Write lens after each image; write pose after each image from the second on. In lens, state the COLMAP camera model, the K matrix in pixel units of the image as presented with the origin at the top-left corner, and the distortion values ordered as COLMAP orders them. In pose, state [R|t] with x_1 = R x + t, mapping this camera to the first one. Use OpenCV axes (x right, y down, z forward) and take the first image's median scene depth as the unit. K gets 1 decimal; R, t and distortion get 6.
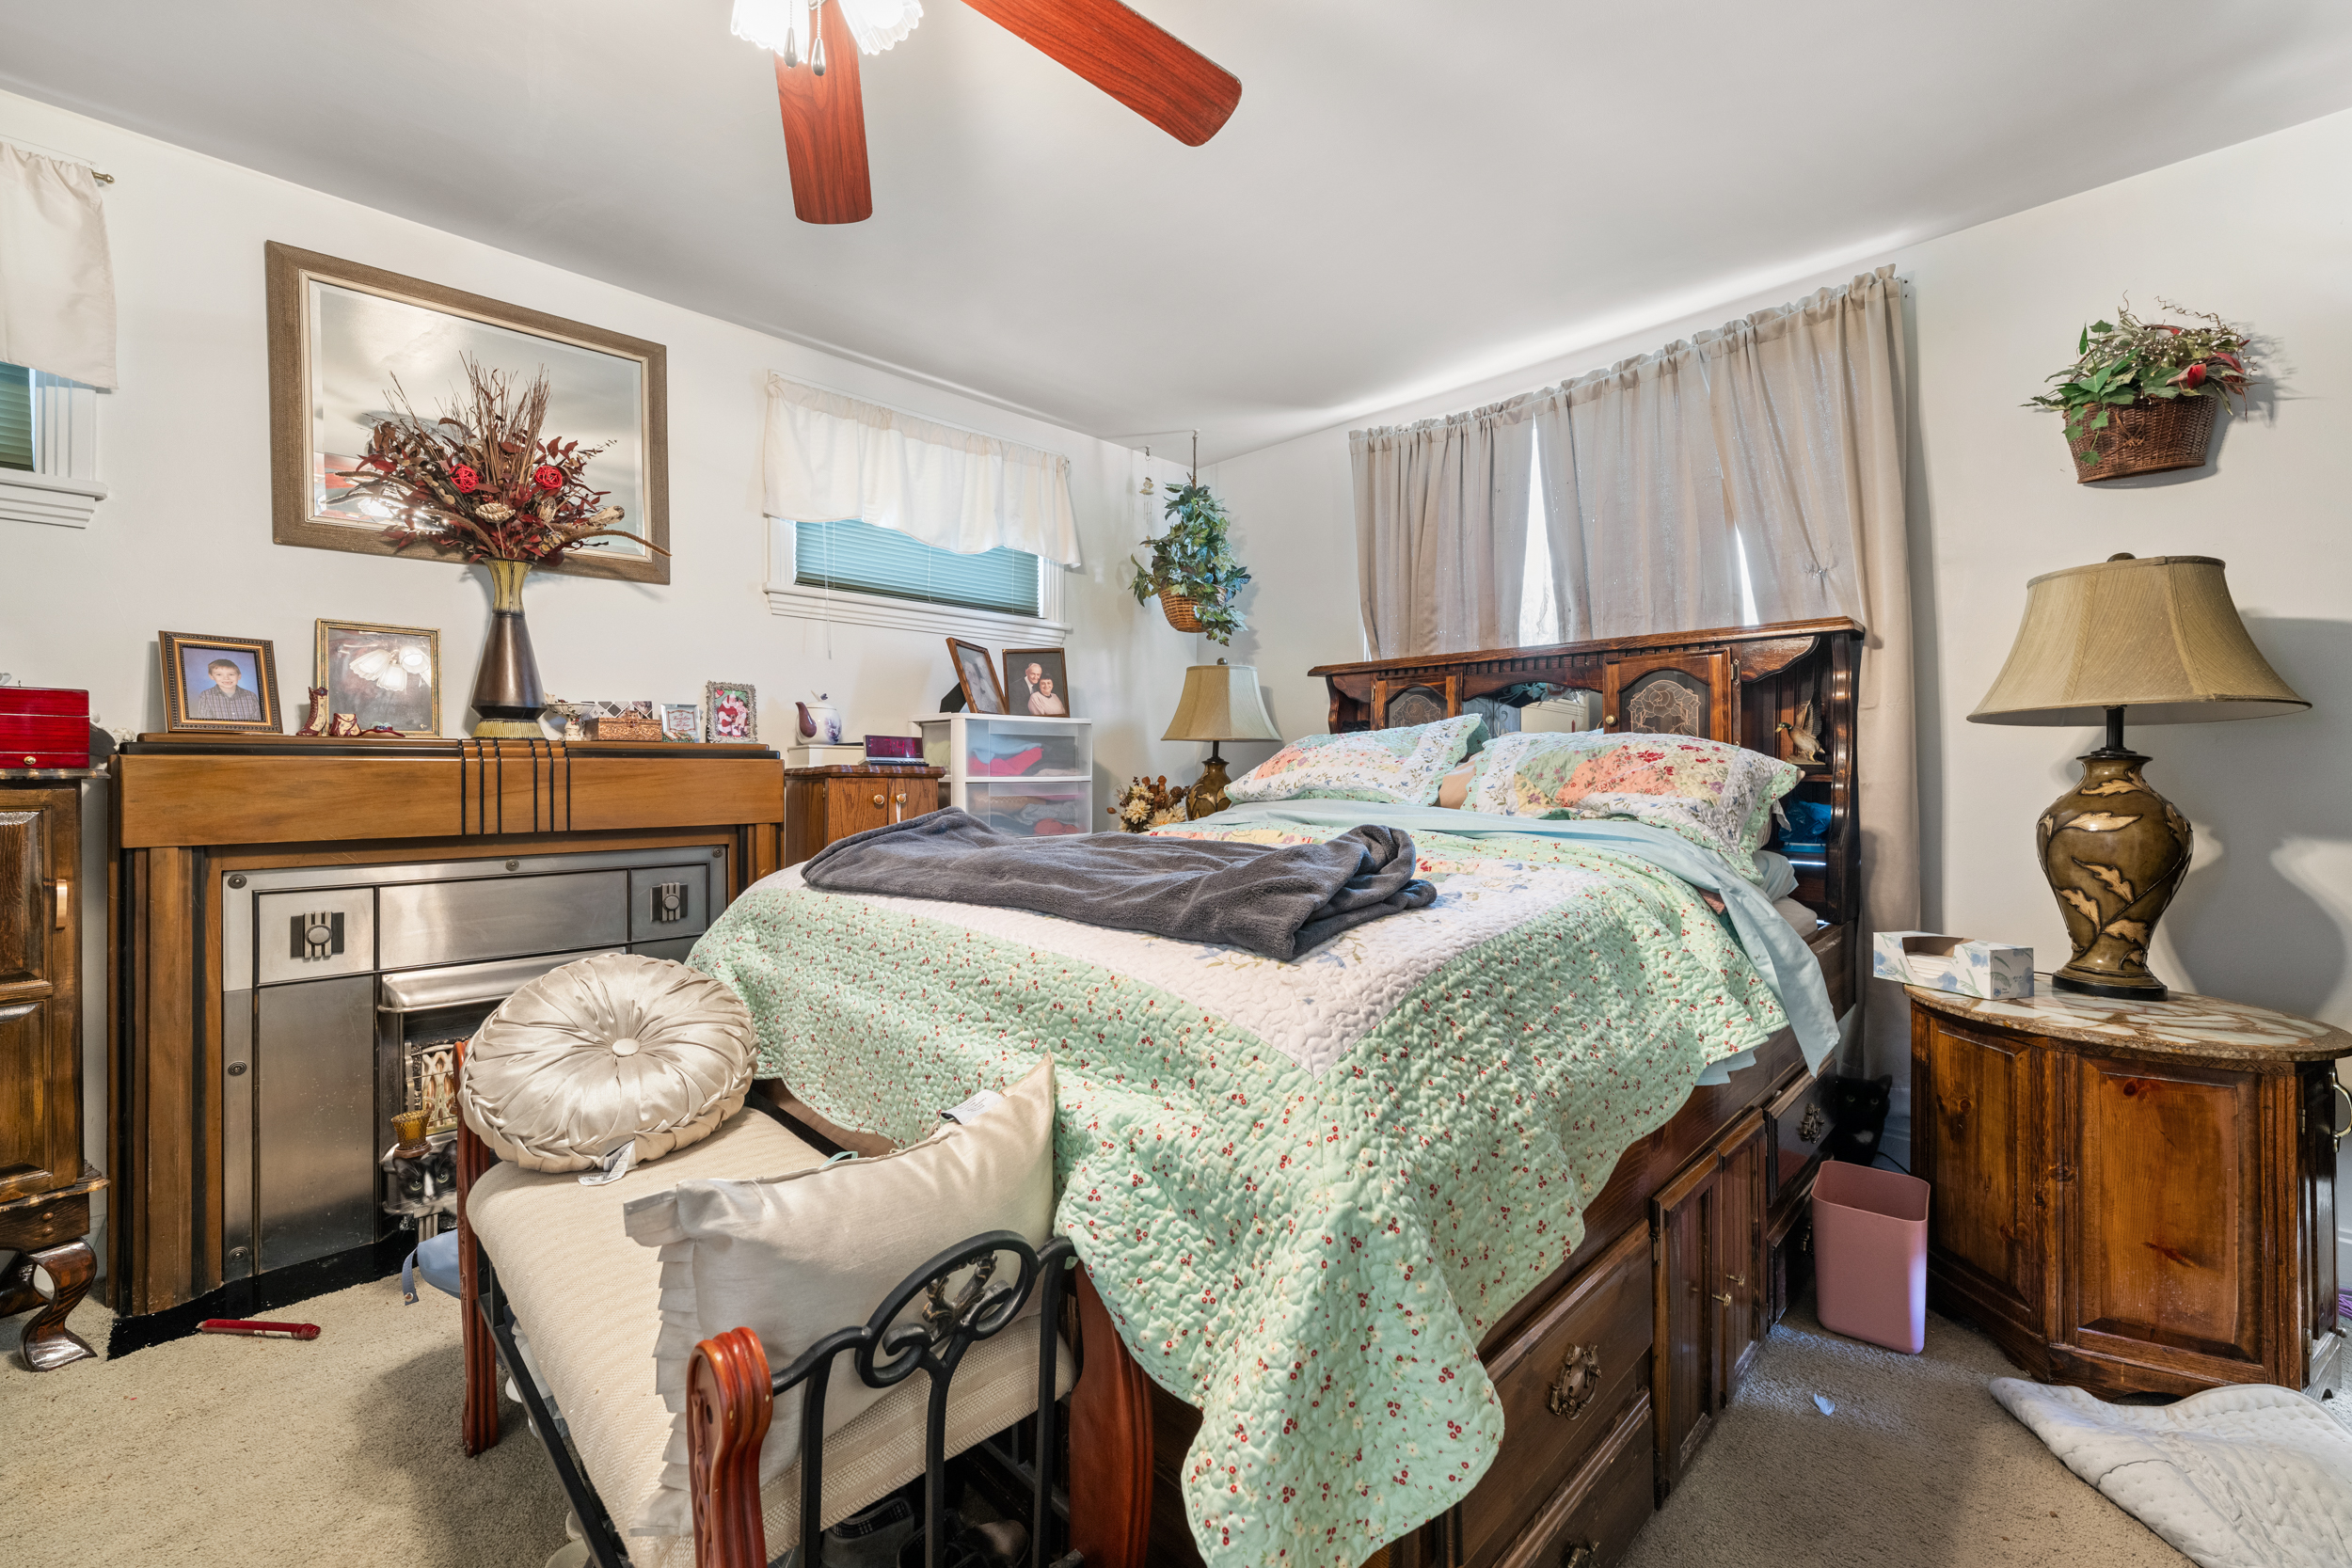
lens RADIAL K [[945.2, 0, 1161.4], [0, 945.2, 772.6], [0, 0, 1]] dist [-0.002868, 0.000687]
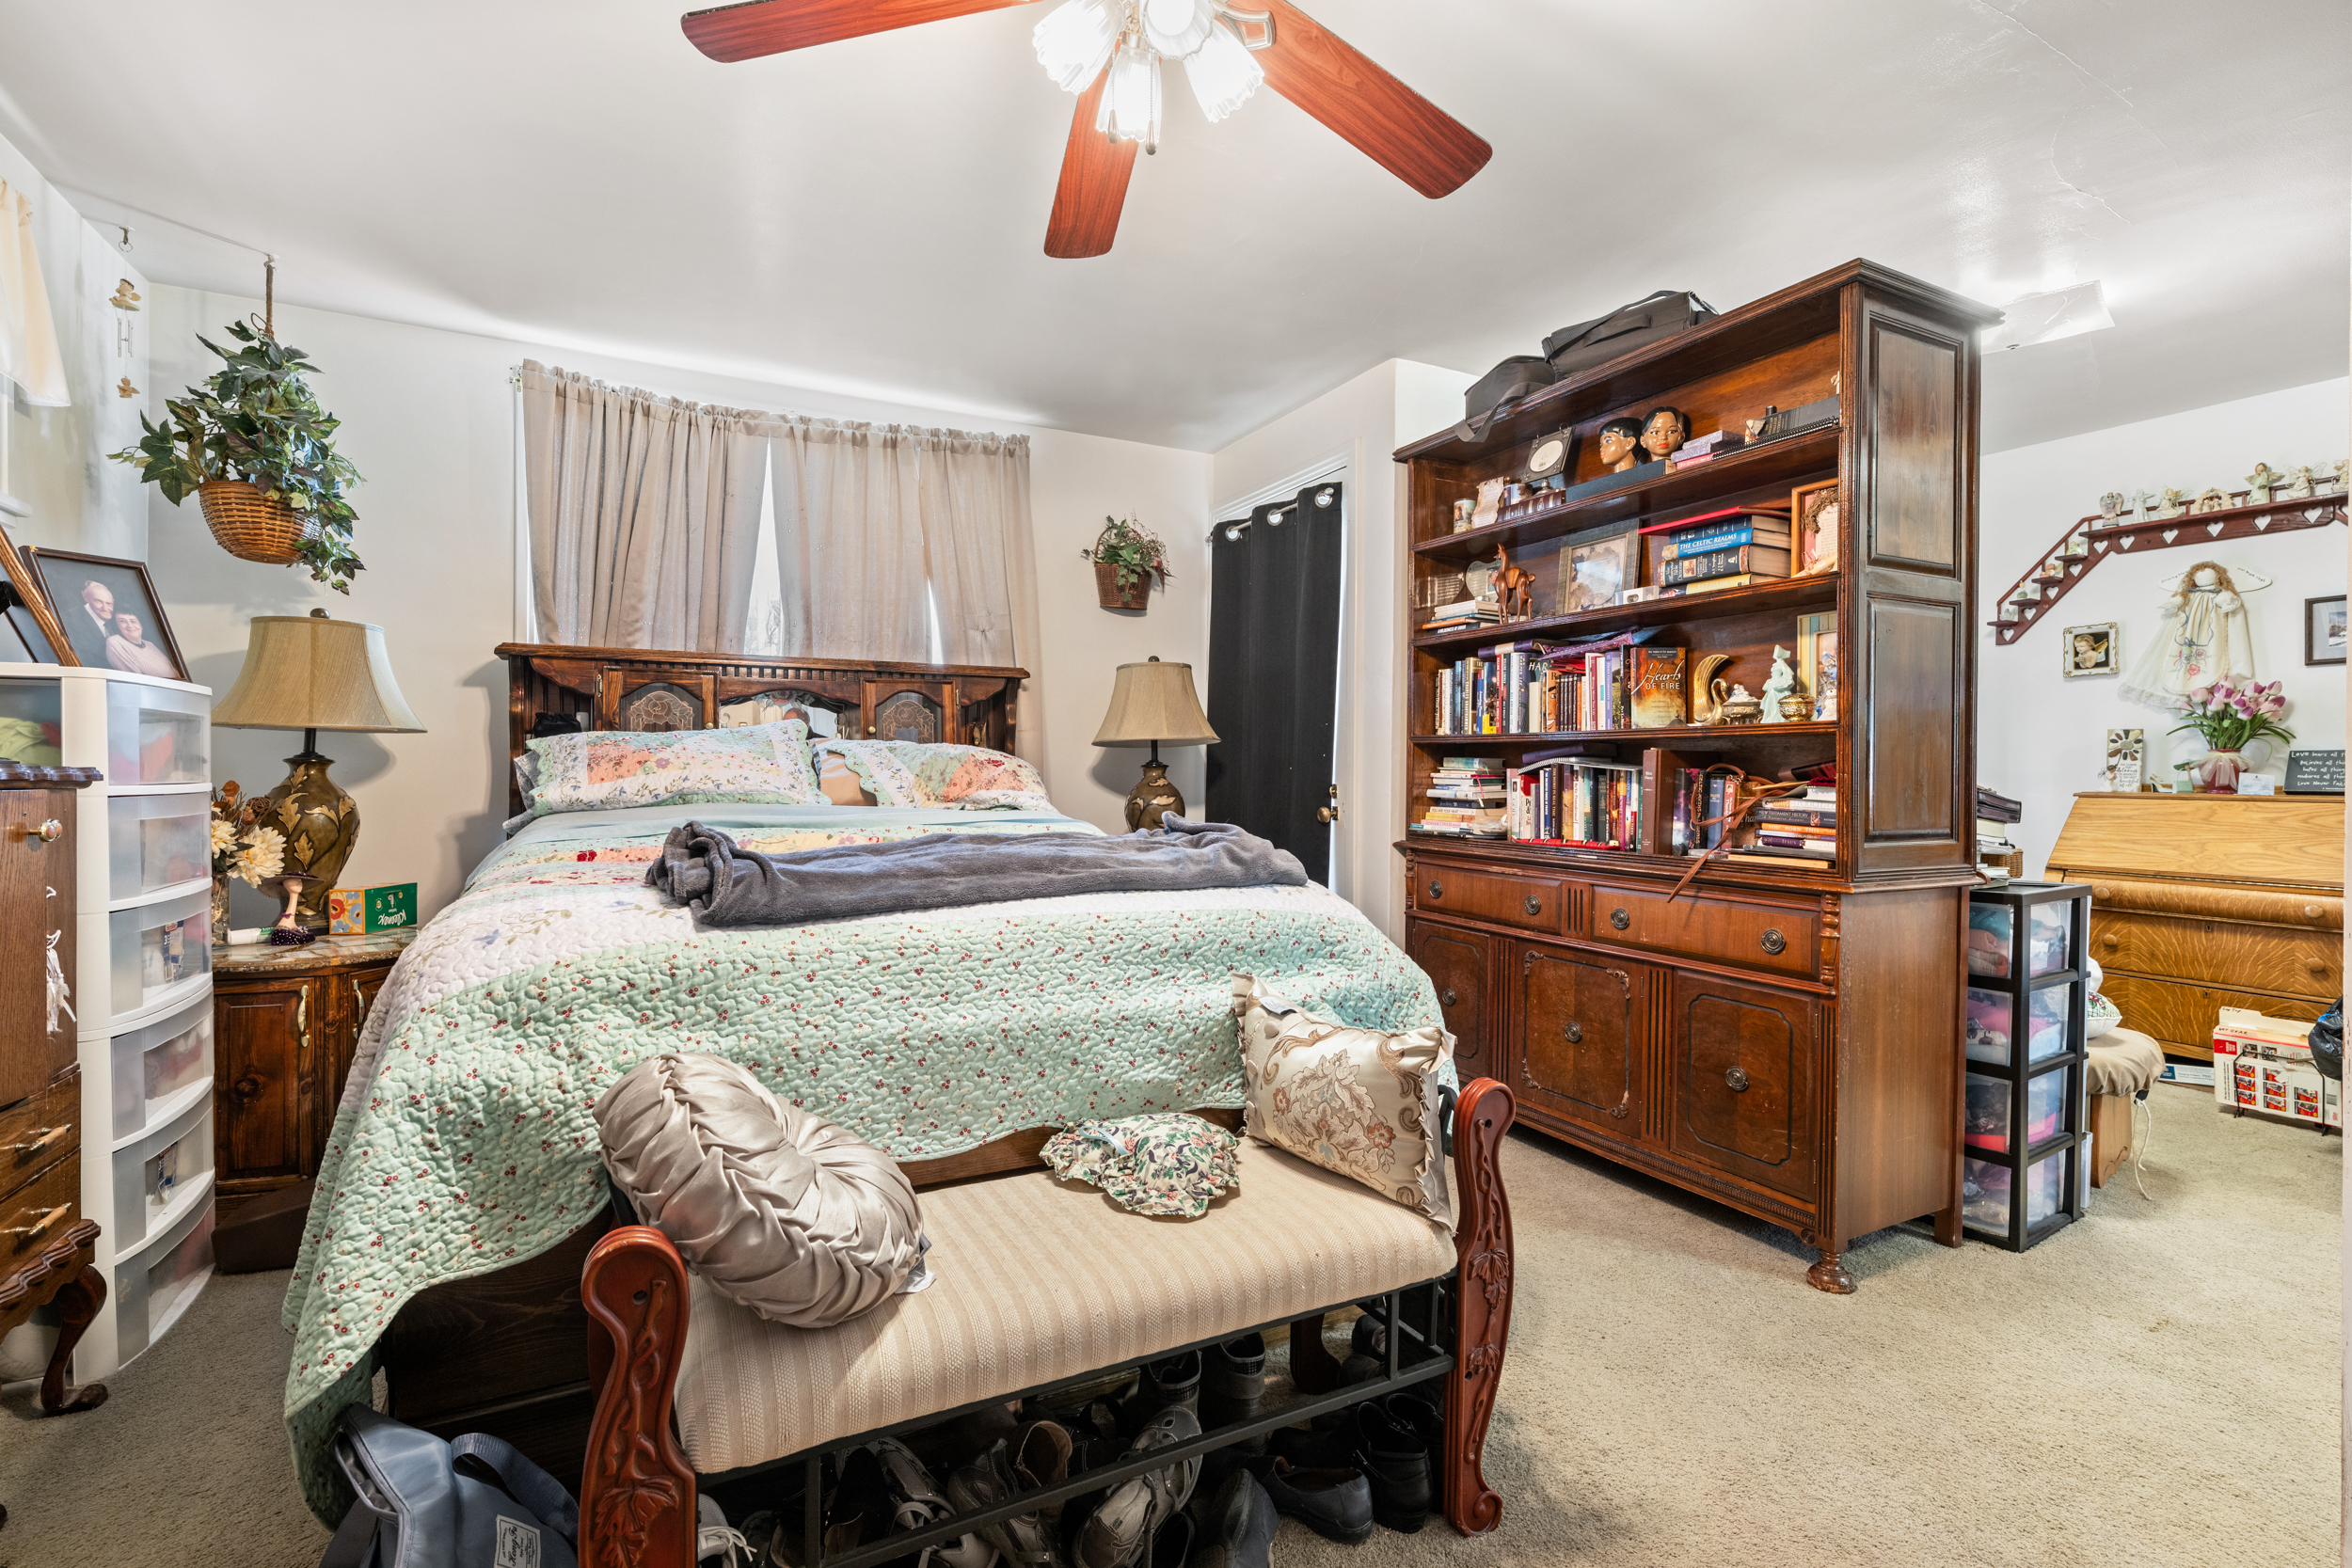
lens RADIAL K [[1075.9, 0, 1165.2], [0, 1075.9, 778.2], [0, 0, 1]] dist [-0.003606, -0.000096]
pose [[0.287372, -0.005309, 0.957804, -0.644152], [0.000611, 0.999985, 0.005360, -0.002506], [-0.957819, -0.000955, 0.287371, 0.241180]]
